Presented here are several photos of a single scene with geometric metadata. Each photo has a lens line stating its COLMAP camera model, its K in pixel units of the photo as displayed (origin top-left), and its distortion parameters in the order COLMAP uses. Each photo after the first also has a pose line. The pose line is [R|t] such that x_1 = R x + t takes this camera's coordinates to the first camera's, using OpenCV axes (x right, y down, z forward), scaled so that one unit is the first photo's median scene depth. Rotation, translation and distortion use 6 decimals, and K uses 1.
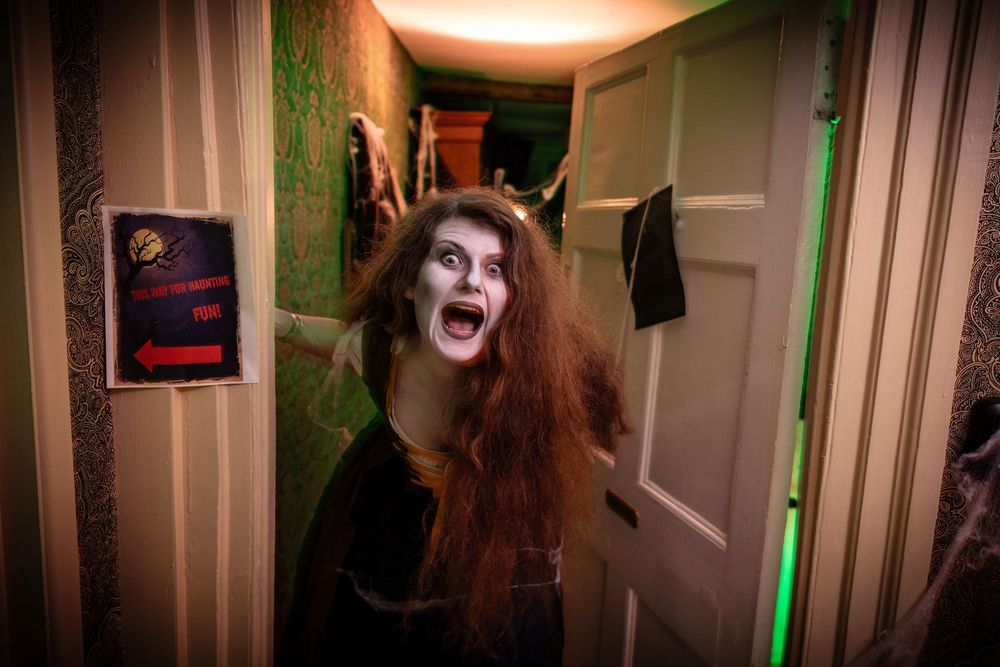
lens RADIAL K [[667.1, 0, 500.7], [0, 667.1, 331.5], [0, 0, 1]] dist [0.017499, -0.007394]
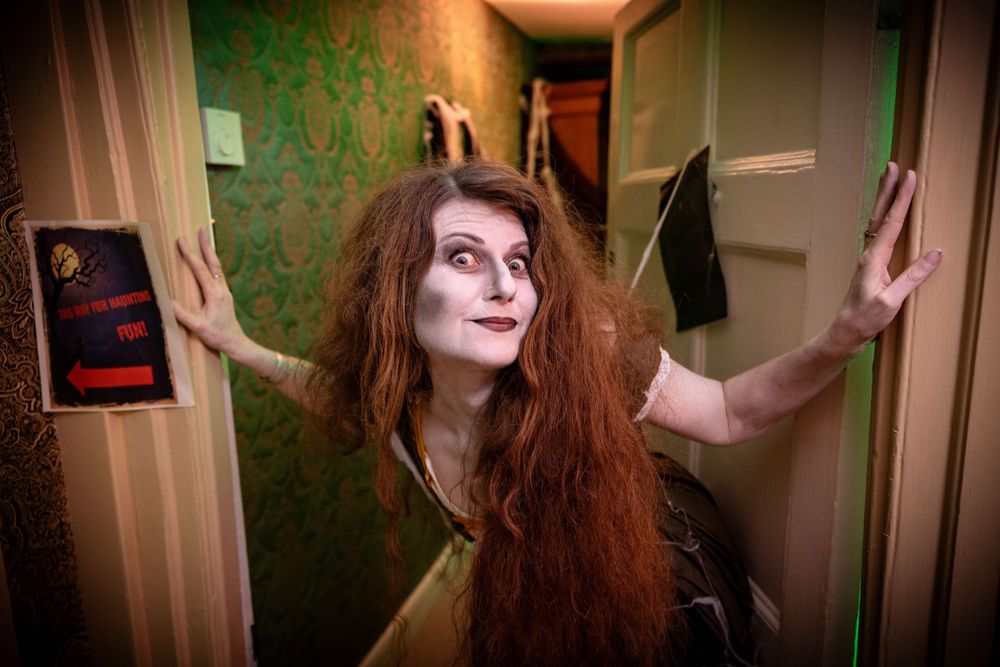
lens RADIAL K [[667.1, 0, 497.1], [0, 667.1, 329.0], [0, 0, 1]] dist [0.017499, -0.007394]
pose [[0.961734, -0.010969, -0.273766, 0.258726], [0.018237, 0.999545, 0.024018, -0.038596], [0.273378, -0.028091, 0.961496, 0.222840]]
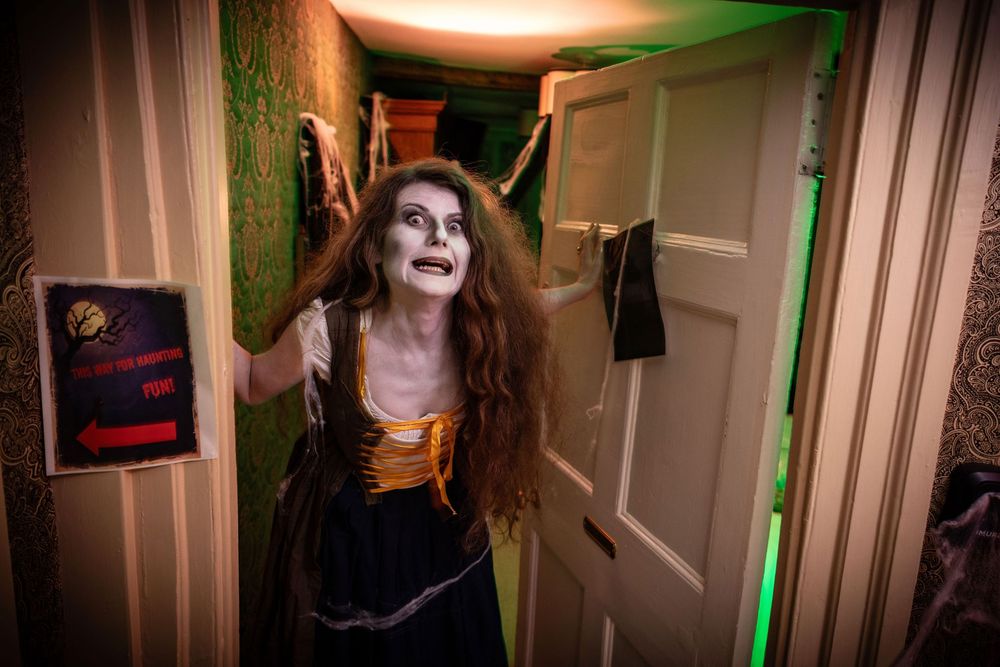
lens RADIAL K [[667.1, 0, 501.7], [0, 667.1, 331.4], [0, 0, 1]] dist [0.017499, -0.007394]
pose [[0.996895, -0.012346, 0.077771, -0.037864], [0.008576, 0.998781, 0.048617, -0.128124], [-0.078277, -0.047799, 0.995785, 0.051752]]
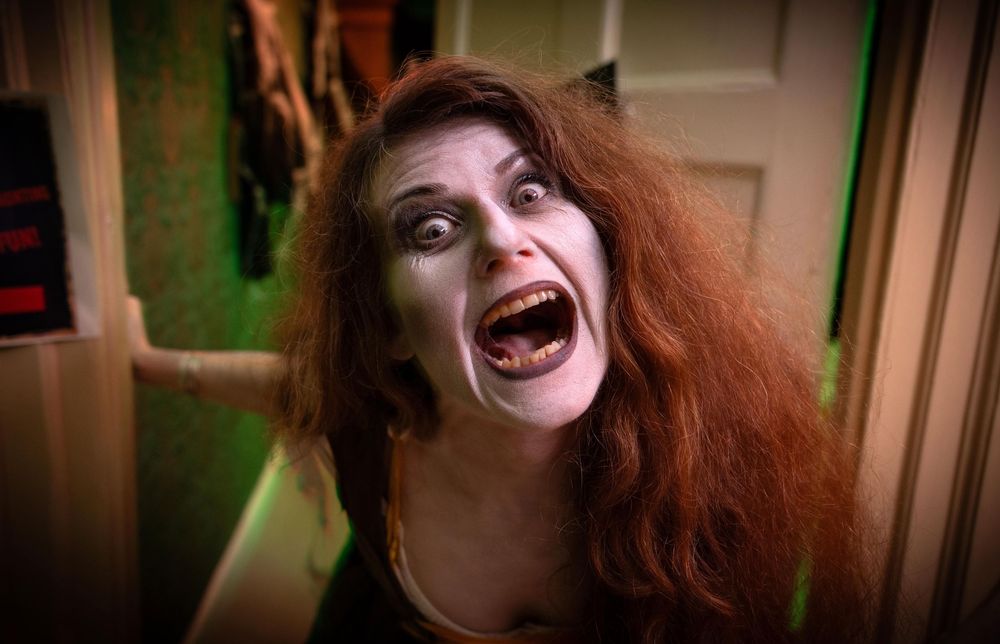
lens RADIAL K [[717.9, 0, 489.7], [0, 717.9, 287.7], [0, 0, 1]] dist [-0.022459, 0.002263]
pose [[0.994107, -0.026946, 0.105003, -0.029403], [0.020965, 0.998116, 0.057655, -0.009694], [-0.106359, -0.055114, 0.992799, 0.191807]]
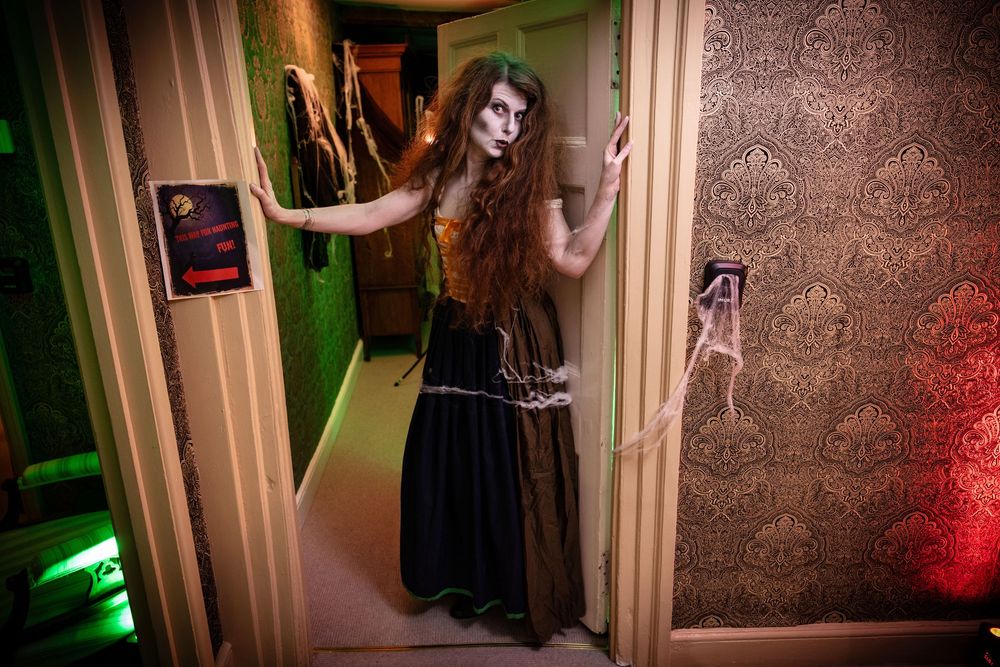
lens RADIAL K [[667.1, 0, 499.0], [0, 667.1, 330.4], [0, 0, 1]] dist [0.017499, -0.007394]
pose [[0.993436, -0.088747, 0.072175, 0.048344], [0.078077, 0.987184, 0.139183, -0.002116], [-0.083602, -0.132634, 0.987633, -0.520175]]
